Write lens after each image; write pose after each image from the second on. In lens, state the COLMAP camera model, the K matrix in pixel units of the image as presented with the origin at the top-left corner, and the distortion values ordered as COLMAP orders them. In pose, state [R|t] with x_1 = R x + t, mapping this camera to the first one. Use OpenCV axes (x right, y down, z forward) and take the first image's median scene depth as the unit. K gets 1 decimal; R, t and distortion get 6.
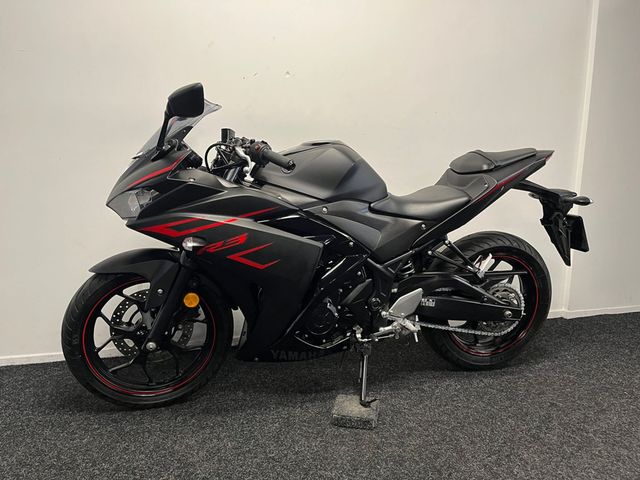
lens RADIAL K [[487.0, 0, 320.6], [0, 487.0, 240.2], [0, 0, 1]] dist [0.075447, -0.104824]
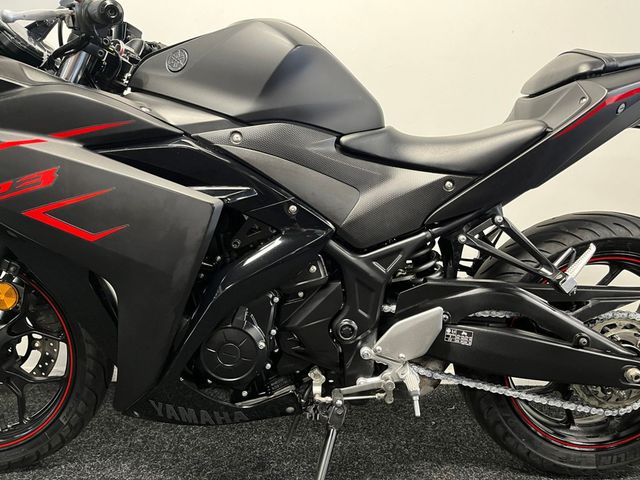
lens RADIAL K [[487.0, 0, 323.4], [0, 487.0, 238.7], [0, 0, 1]] dist [0.075447, -0.104824]
pose [[0.973427, 0.035660, -0.226203, 0.200043], [-0.050834, 0.996805, -0.061614, 0.065331], [0.223283, 0.071476, 0.972130, 0.475060]]
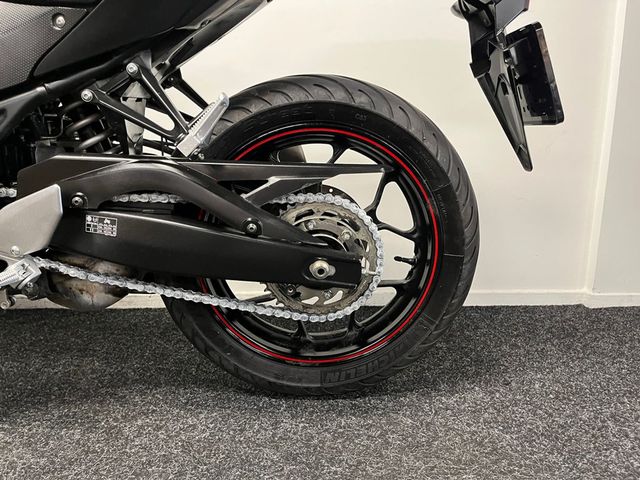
lens RADIAL K [[487.0, 0, 325.3], [0, 487.0, 236.2], [0, 0, 1]] dist [0.075447, -0.104824]
pose [[0.977972, 0.042886, -0.204282, 0.498182], [-0.037841, 0.998876, 0.028541, 0.120256], [0.205277, -0.020182, 0.978496, 0.659004]]
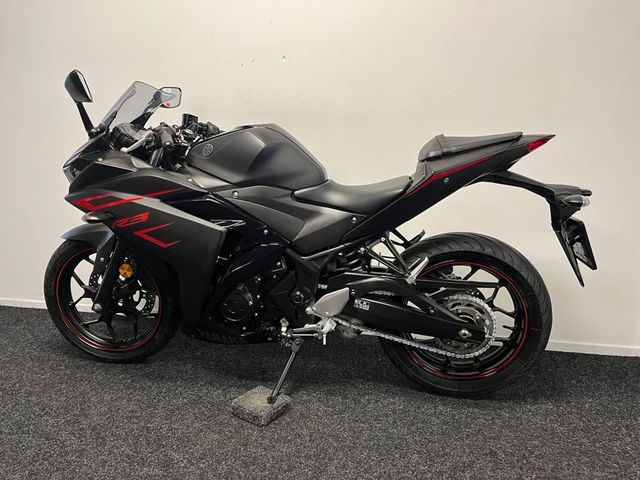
lens RADIAL K [[487.0, 0, 321.7], [0, 487.0, 237.3], [0, 0, 1]] dist [0.075447, -0.104824]
pose [[0.907052, 0.082928, -0.412771, 0.526412], [-0.078650, 0.996526, 0.027377, -0.015245], [0.413607, 0.007633, 0.910423, 0.161273]]
